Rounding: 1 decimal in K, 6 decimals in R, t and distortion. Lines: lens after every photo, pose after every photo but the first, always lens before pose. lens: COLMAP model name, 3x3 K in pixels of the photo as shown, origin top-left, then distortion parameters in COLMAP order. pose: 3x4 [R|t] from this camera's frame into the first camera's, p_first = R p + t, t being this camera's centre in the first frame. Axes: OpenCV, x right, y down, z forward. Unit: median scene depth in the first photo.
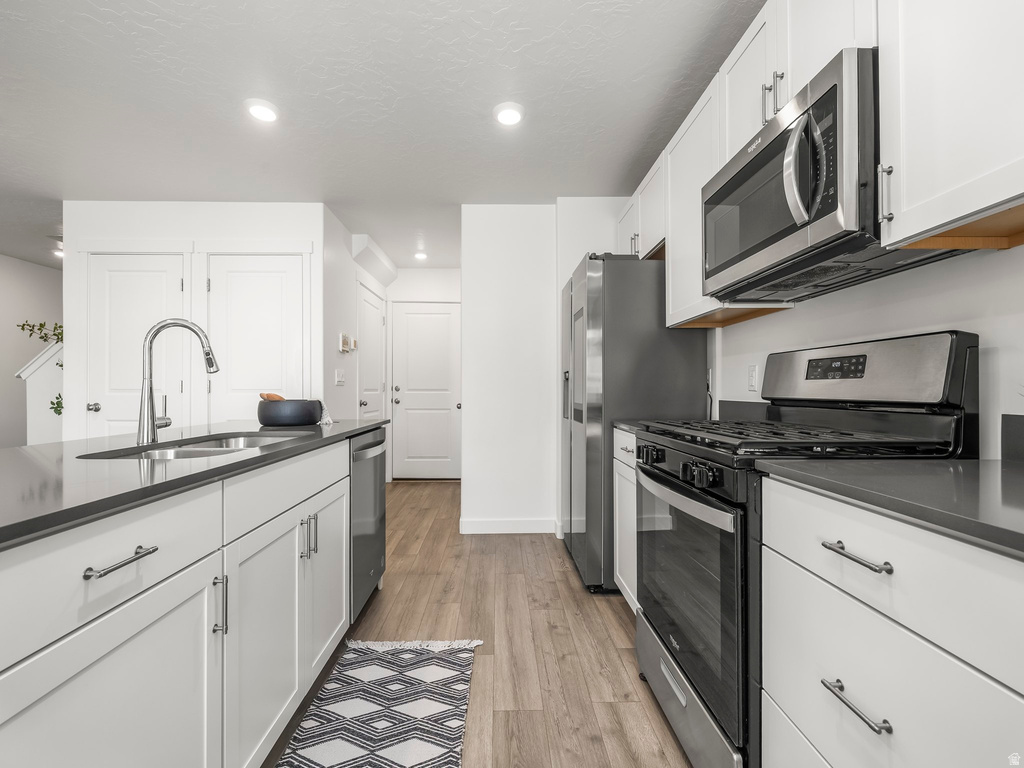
lens RADIAL K [[429.9, 0, 508.8], [0, 429.9, 387.3], [0, 0, 1]] dist [-0.004698, 0.000659]
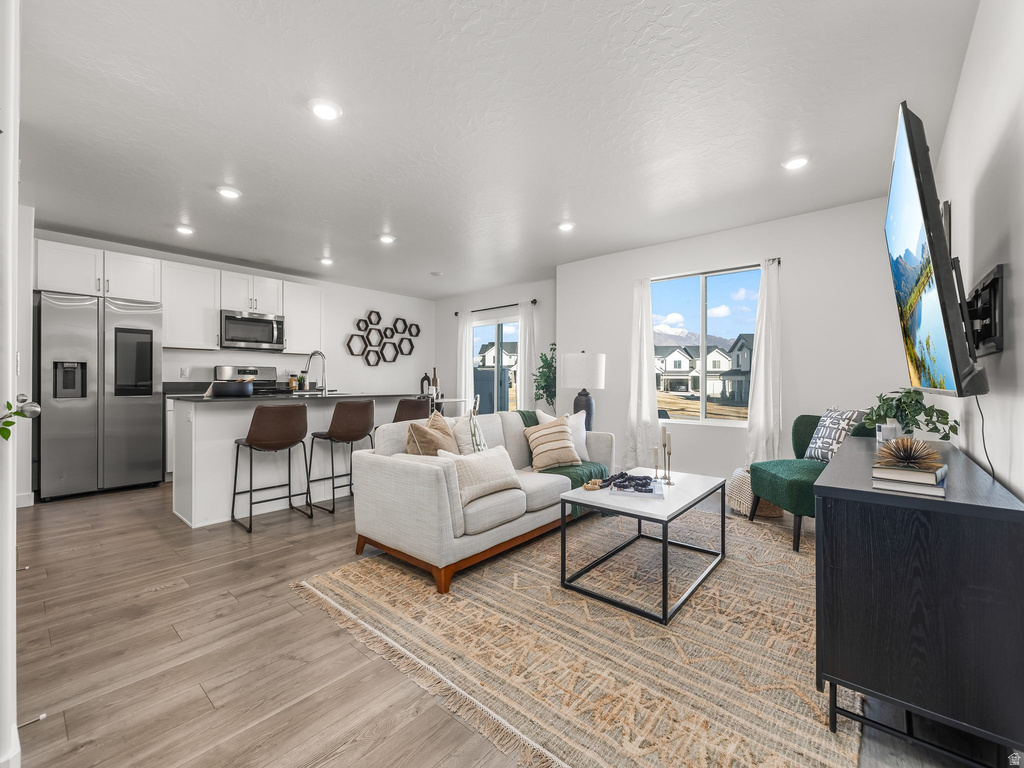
lens RADIAL K [[429.9, 0, 503.8], [0, 429.9, 382.5], [0, 0, 1]] dist [-0.004698, 0.000659]
pose [[-0.734325, -0.003047, 0.678792, -3.262188], [-0.005383, 0.999985, -0.001336, 0.037978], [-0.678777, -0.004635, -0.734330, 2.031161]]
